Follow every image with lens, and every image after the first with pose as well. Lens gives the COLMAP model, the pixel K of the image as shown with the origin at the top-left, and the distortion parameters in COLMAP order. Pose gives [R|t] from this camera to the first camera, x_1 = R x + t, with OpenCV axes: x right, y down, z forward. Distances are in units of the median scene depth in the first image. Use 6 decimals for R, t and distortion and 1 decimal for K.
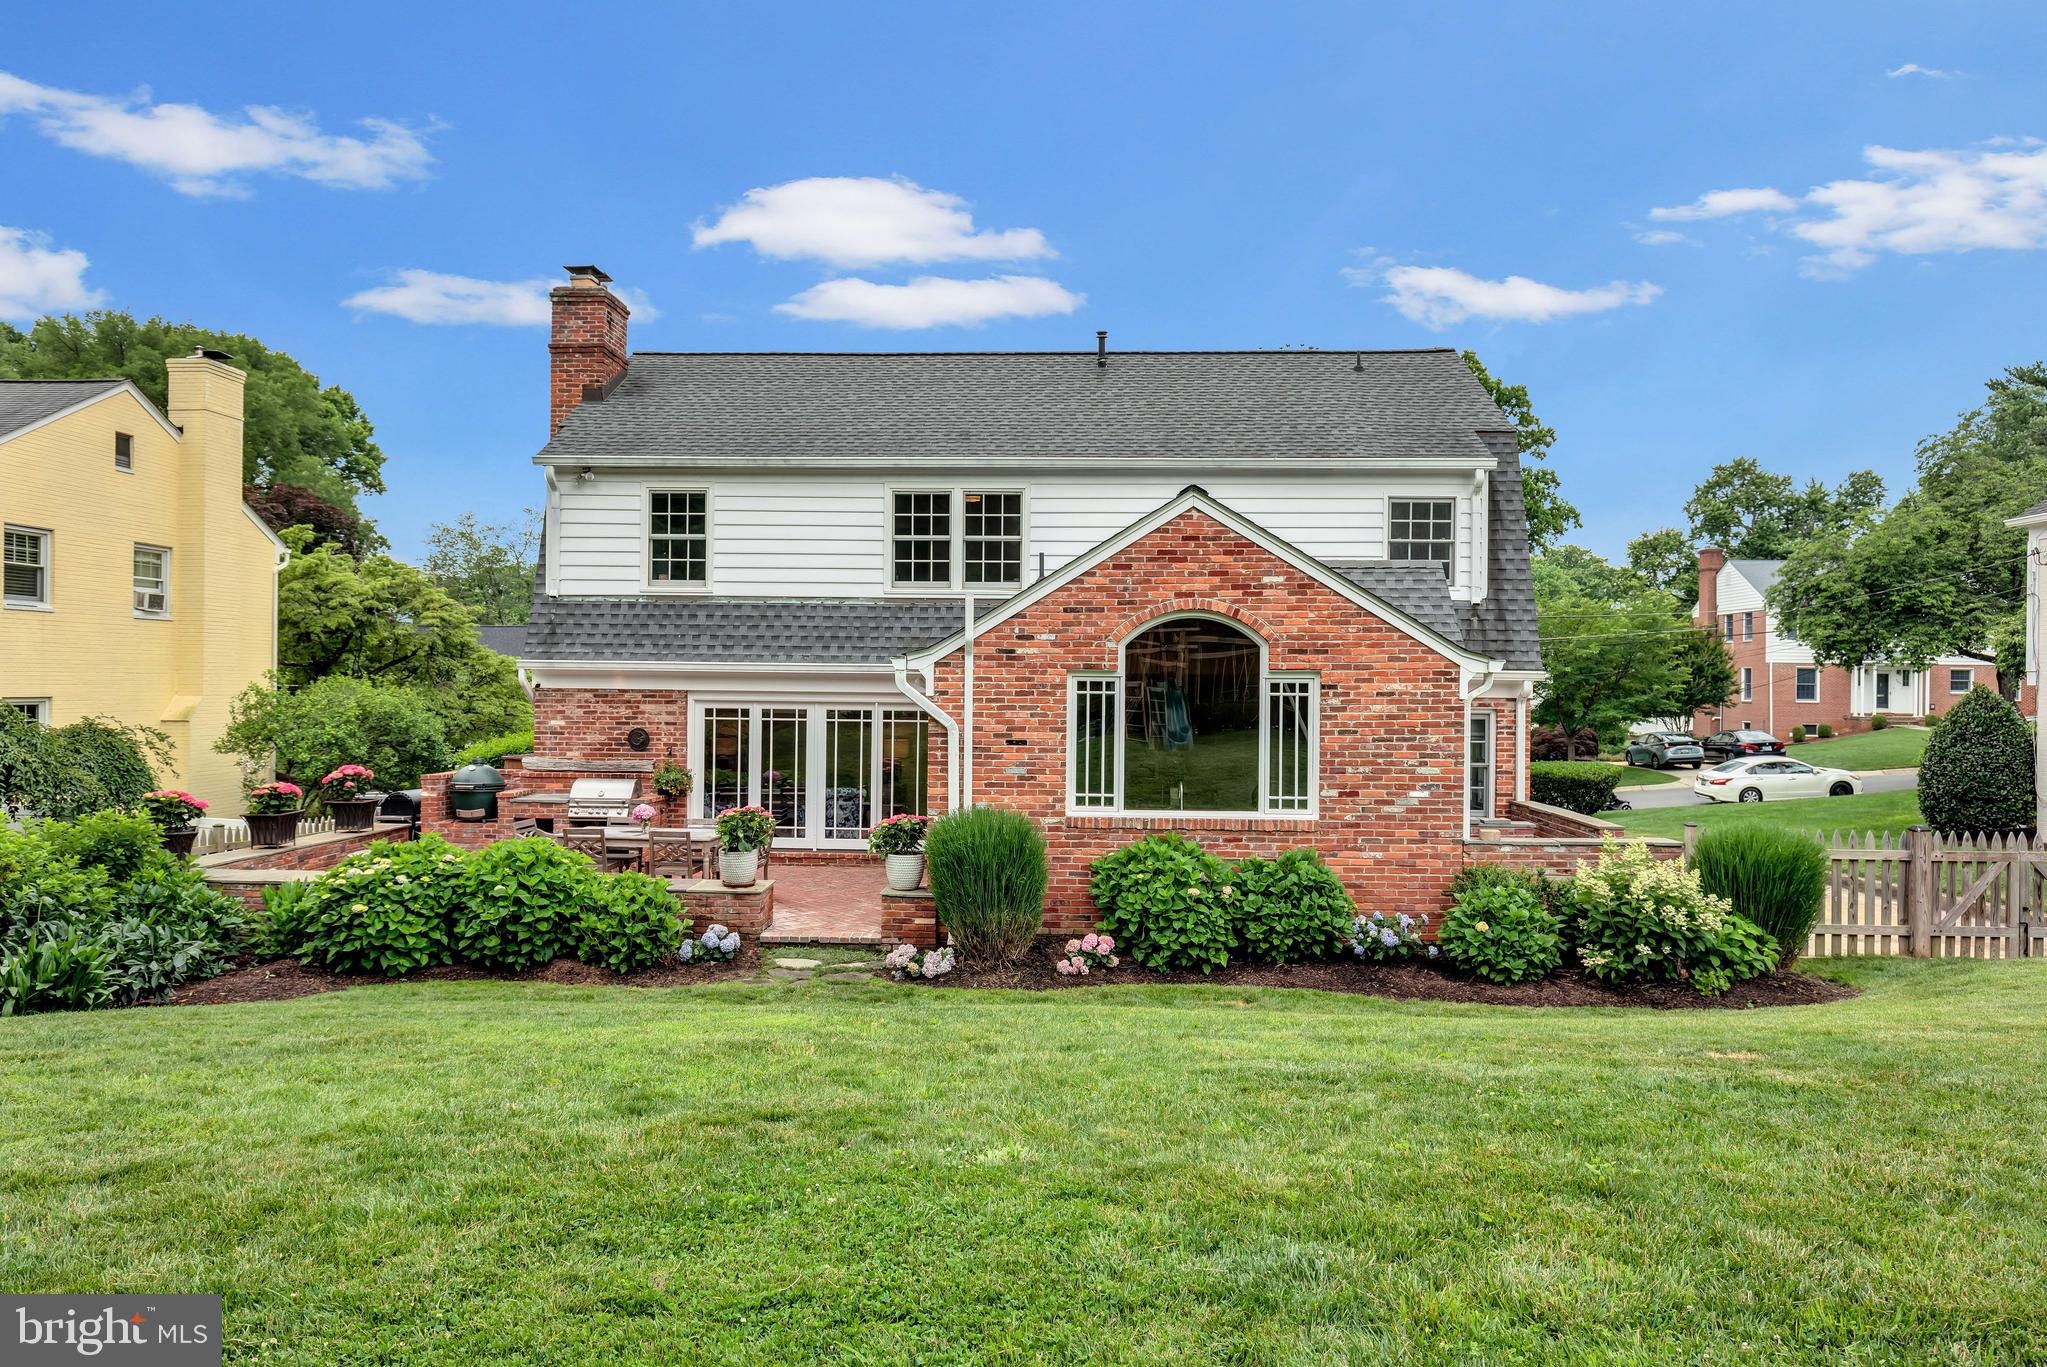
lens RADIAL K [[1334.5, 0, 1028.9], [0, 1334.5, 690.4], [0, 0, 1]] dist [-0.010377, 0.000365]
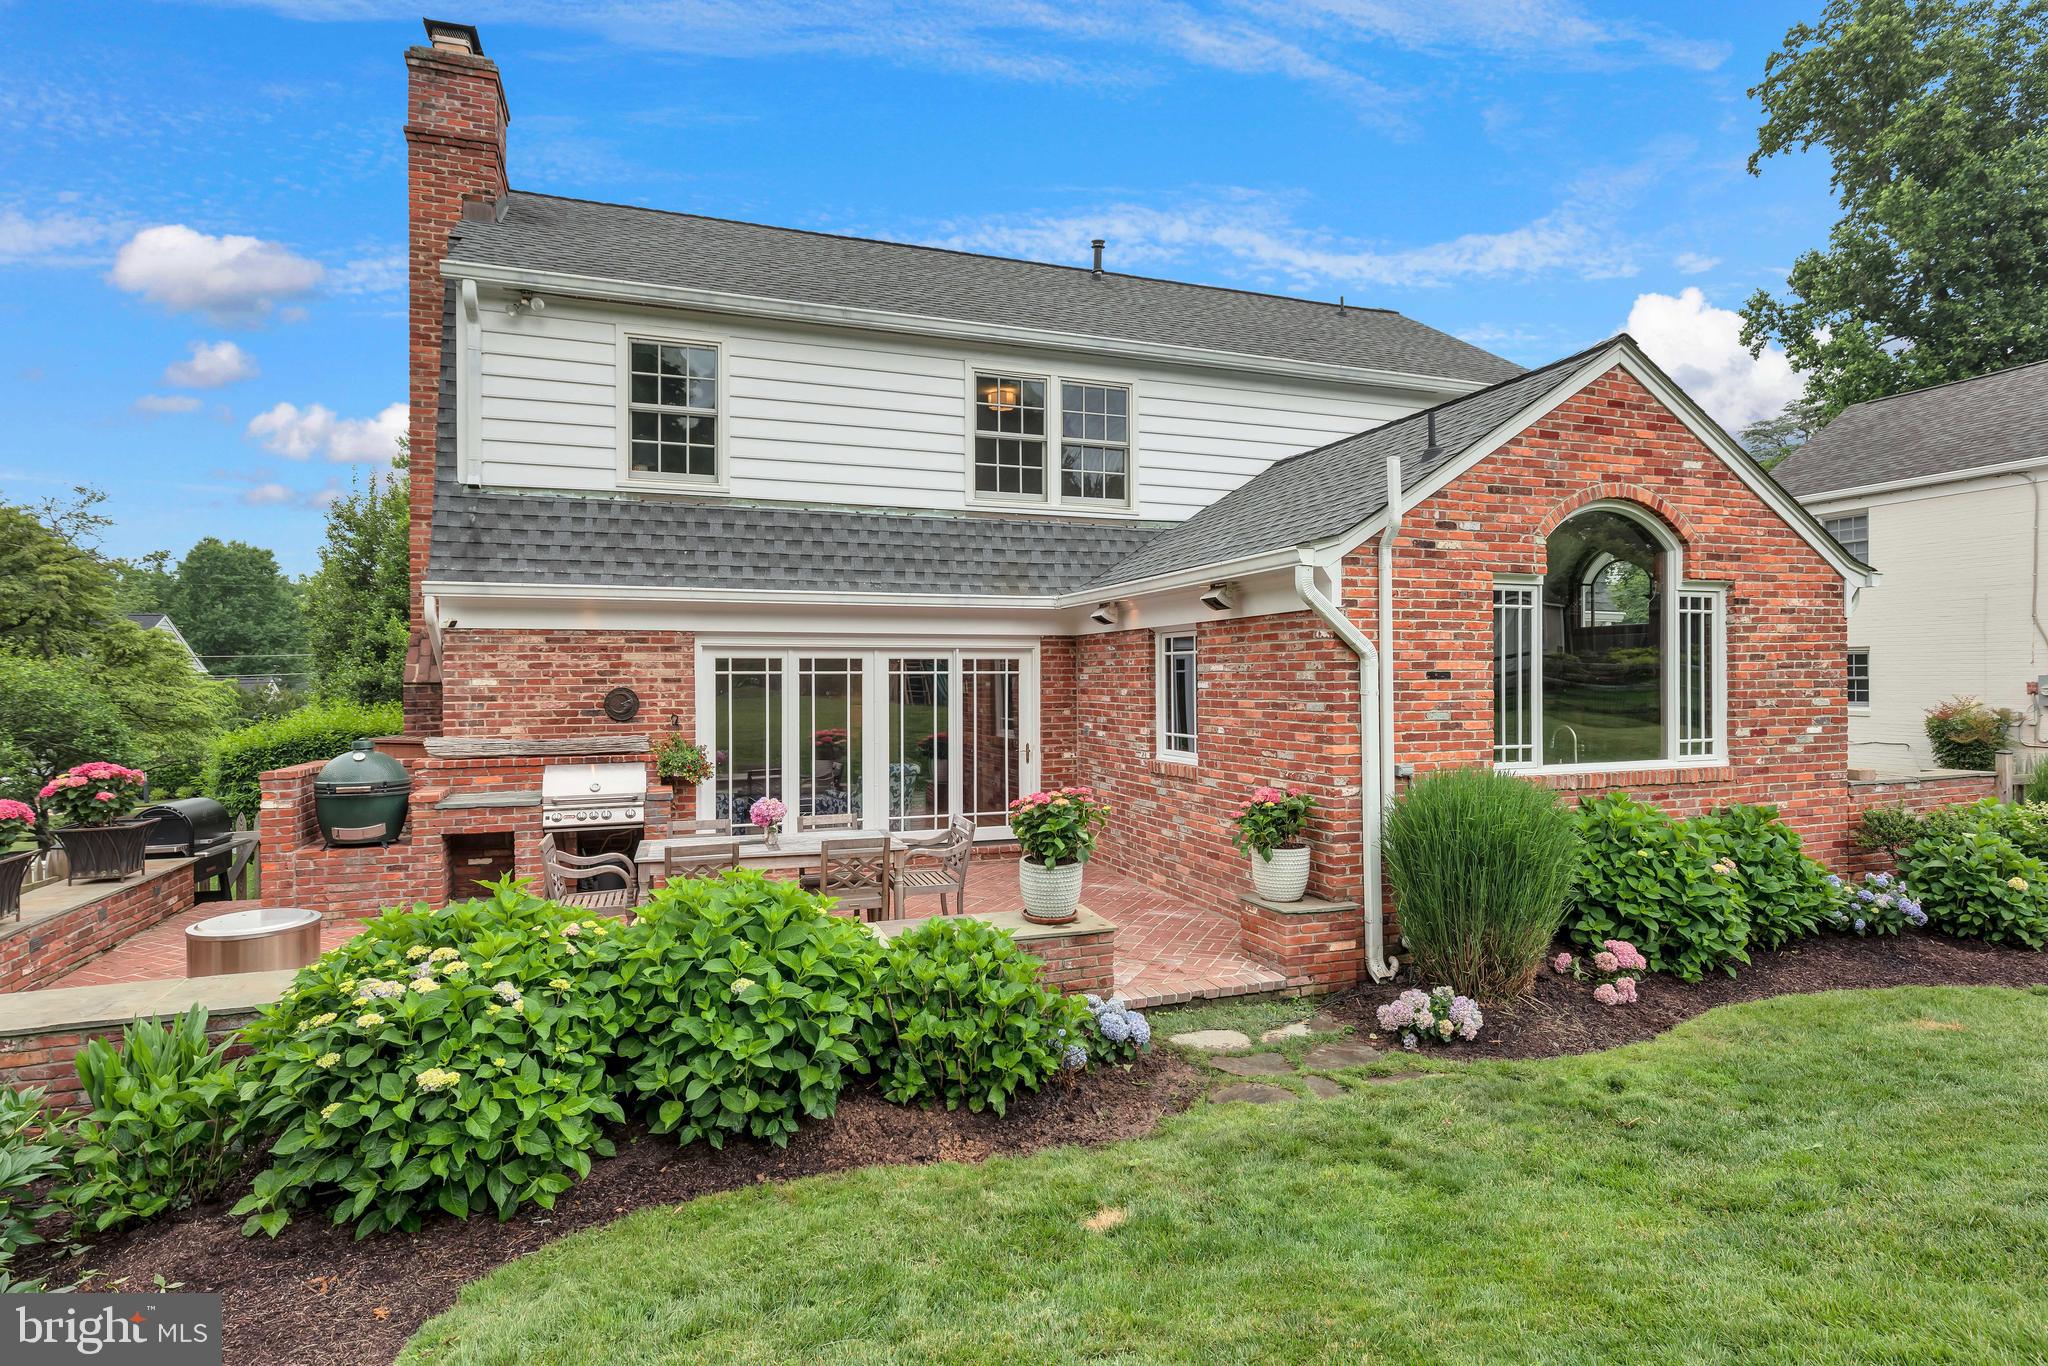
lens RADIAL K [[1068.5, 0, 1024.0], [0, 1068.5, 683.0], [0, 0, 1]] dist [-0.014344, 0.000383]
pose [[0.918159, -0.015447, 0.395910, -0.428549], [0.016715, 0.999860, 0.000247, 0.039056], [-0.395859, 0.006391, 0.918289, 0.571955]]
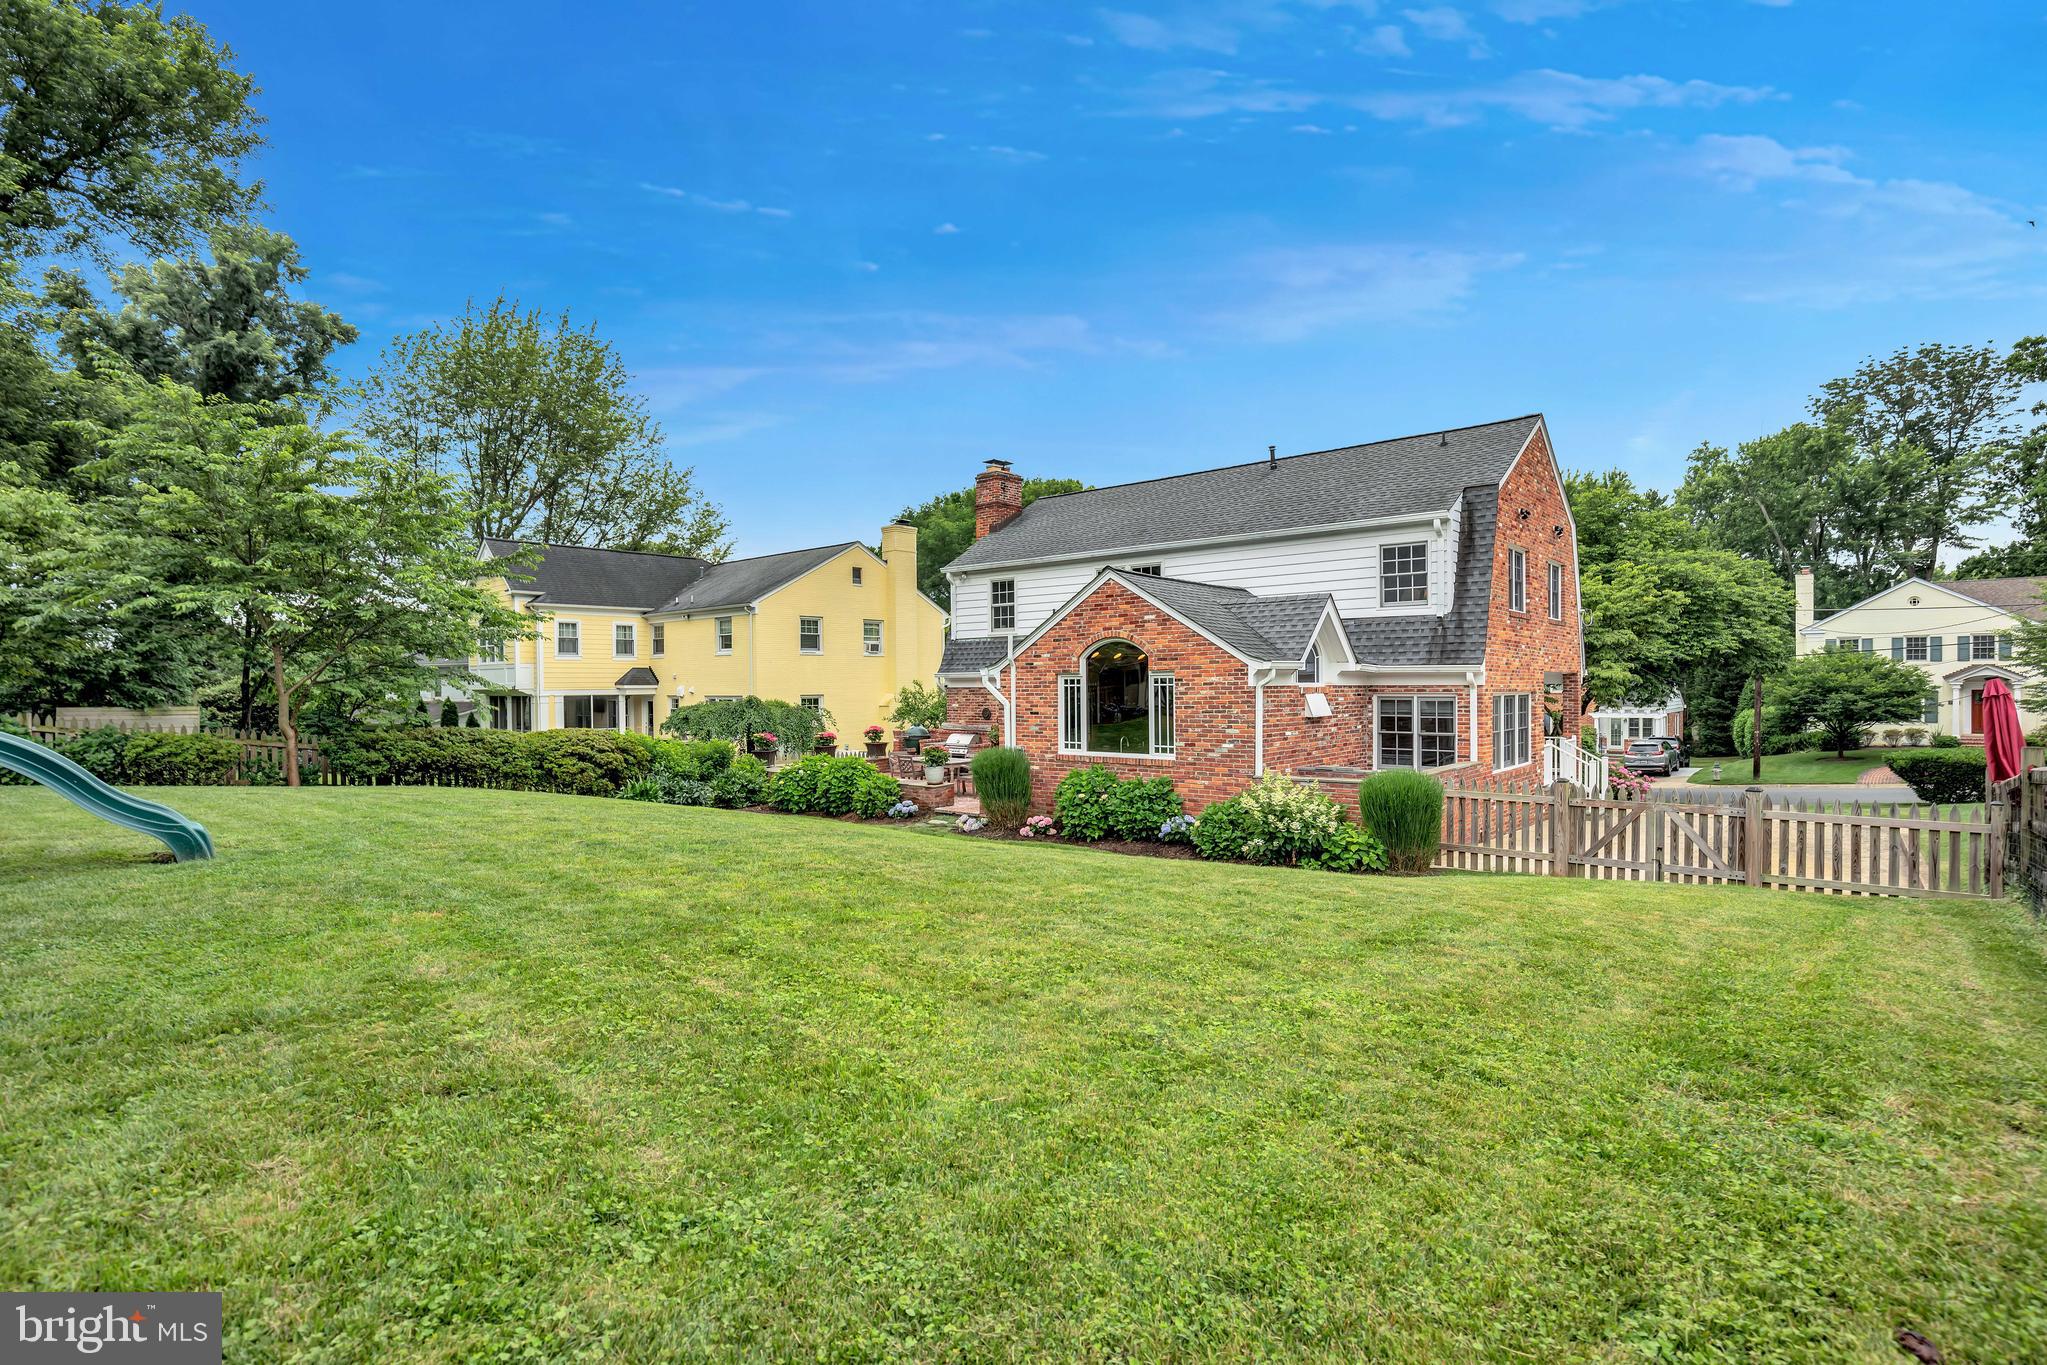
lens RADIAL K [[990.6, 0, 1018.8], [0, 990.6, 700.0], [0, 0, 1]] dist [-0.034371, 0.000378]
pose [[0.780750, -0.005844, -0.624816, 0.828851], [0.012504, 0.999902, 0.006273, 0.011796], [0.624719, -0.012711, 0.780747, -0.085355]]
